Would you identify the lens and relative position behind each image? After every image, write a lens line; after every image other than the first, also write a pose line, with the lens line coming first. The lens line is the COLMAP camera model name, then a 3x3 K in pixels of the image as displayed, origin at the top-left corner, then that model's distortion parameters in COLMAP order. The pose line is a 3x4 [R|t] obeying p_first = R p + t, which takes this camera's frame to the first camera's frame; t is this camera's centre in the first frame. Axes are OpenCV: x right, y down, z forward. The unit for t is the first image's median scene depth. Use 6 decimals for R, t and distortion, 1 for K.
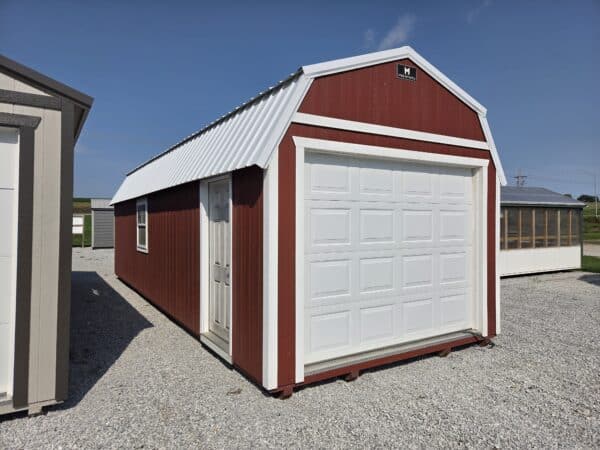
lens RADIAL K [[422.7, 0, 299.8], [0, 422.7, 228.7], [0, 0, 1]] dist [-0.000856, 0.000349]
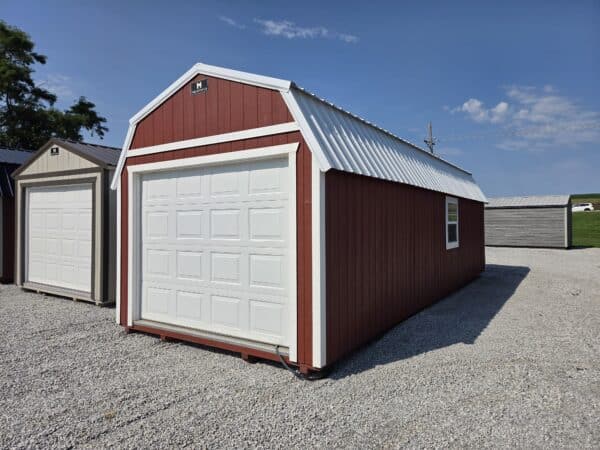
lens RADIAL K [[384.1, 0, 300.0], [0, 384.1, 225.0], [0, 0, 1]] dist [0.030936, -0.000426]
pose [[0.424778, 0.007394, -0.905267, 1.306044], [-0.009831, 0.999945, 0.003555, -0.011301], [0.905244, 0.007390, 0.424827, 0.819332]]
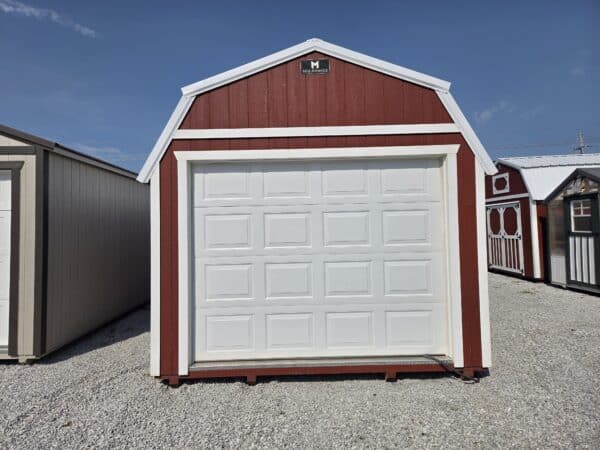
lens RADIAL K [[384.1, 0, 300.0], [0, 384.1, 225.0], [0, 0, 1]] dist [0.030936, -0.000426]
pose [[0.845482, -0.027196, -0.533310, 0.682305], [0.010208, 0.999343, -0.034777, 0.013577], [0.533906, 0.023960, 0.845205, 0.265808]]
